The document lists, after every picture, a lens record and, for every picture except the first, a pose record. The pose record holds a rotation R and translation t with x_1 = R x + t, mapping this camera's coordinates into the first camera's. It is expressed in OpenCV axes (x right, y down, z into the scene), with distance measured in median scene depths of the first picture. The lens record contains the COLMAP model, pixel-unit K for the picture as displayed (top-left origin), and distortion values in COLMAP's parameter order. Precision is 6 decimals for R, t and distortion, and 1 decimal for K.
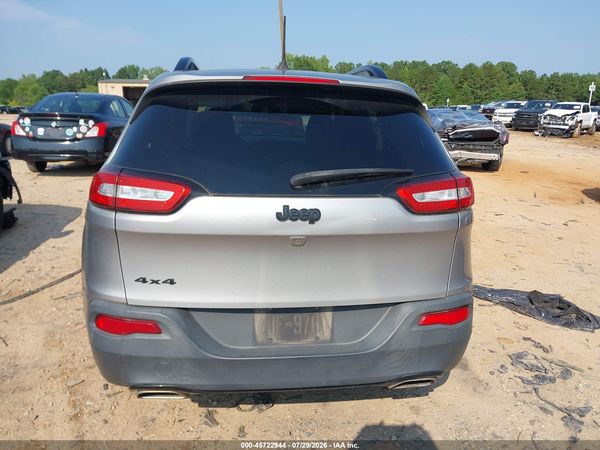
lens RADIAL K [[448.9, 0, 305.0], [0, 448.9, 217.9], [0, 0, 1]] dist [-0.001252, 0.008979]
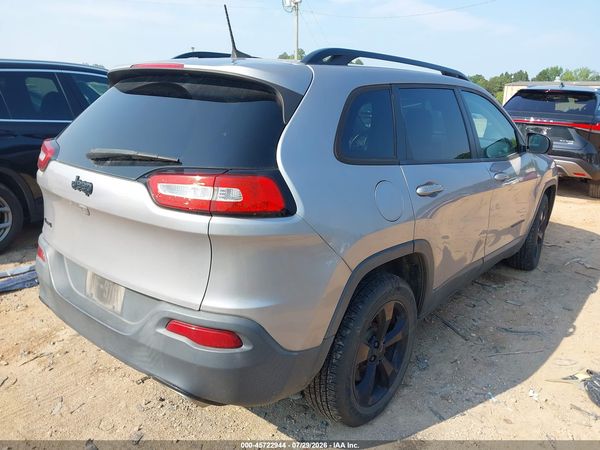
lens RADIAL K [[448.3, 0, 300.0], [0, 448.3, 225.0], [0, 0, 1]] dist [0.006983, 0.003262]
pose [[0.688170, 0.184694, -0.701648, 1.088177], [-0.185118, 0.979747, 0.076335, -0.091825], [0.701536, 0.077357, 0.708423, 0.559209]]
